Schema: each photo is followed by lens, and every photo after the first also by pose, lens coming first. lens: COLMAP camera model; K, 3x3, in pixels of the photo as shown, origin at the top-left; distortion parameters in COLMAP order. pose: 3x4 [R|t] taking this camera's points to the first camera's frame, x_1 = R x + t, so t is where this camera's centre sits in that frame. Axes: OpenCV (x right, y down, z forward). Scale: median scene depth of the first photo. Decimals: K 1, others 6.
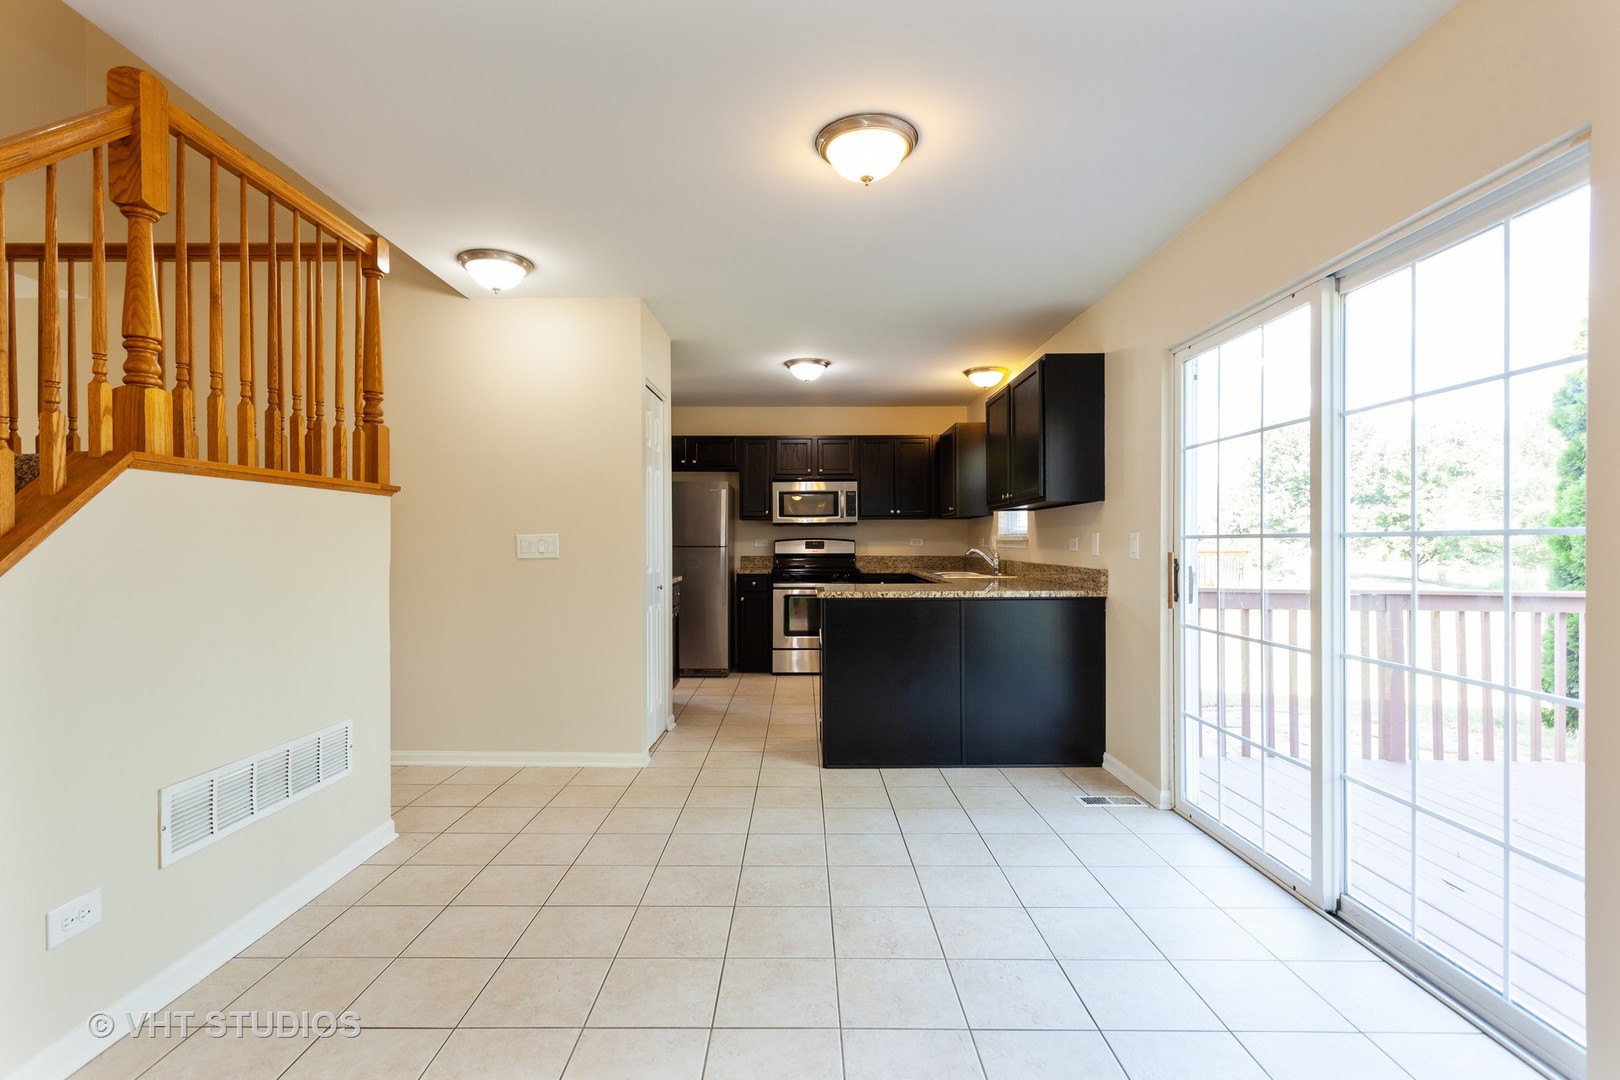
lens RADIAL K [[777.5, 0, 792.4], [0, 777.5, 540.4], [0, 0, 1]] dist [0.007663, 0.000728]
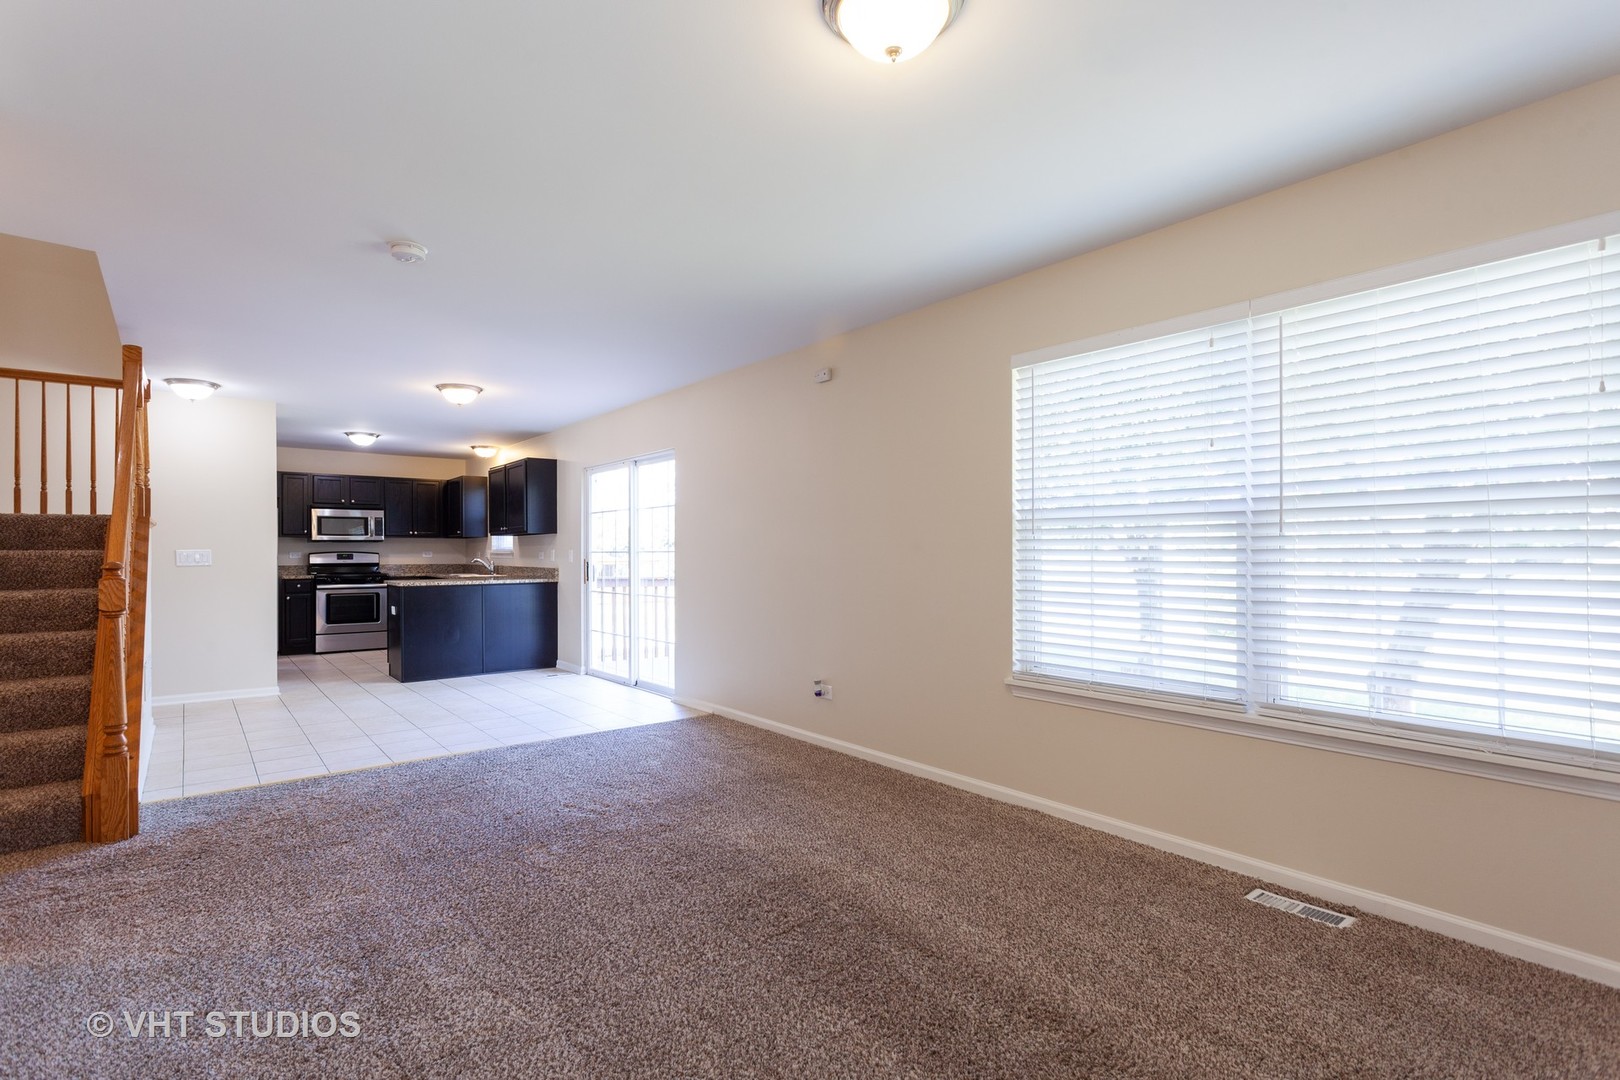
lens RADIAL K [[777.5, 0, 796.1], [0, 777.5, 547.1], [0, 0, 1]] dist [0.007663, 0.000728]
pose [[0.782184, 0.002527, 0.623042, -0.242475], [0.000892, 0.999986, -0.005176, -0.003619], [-0.623047, 0.004605, 0.782171, -0.631028]]
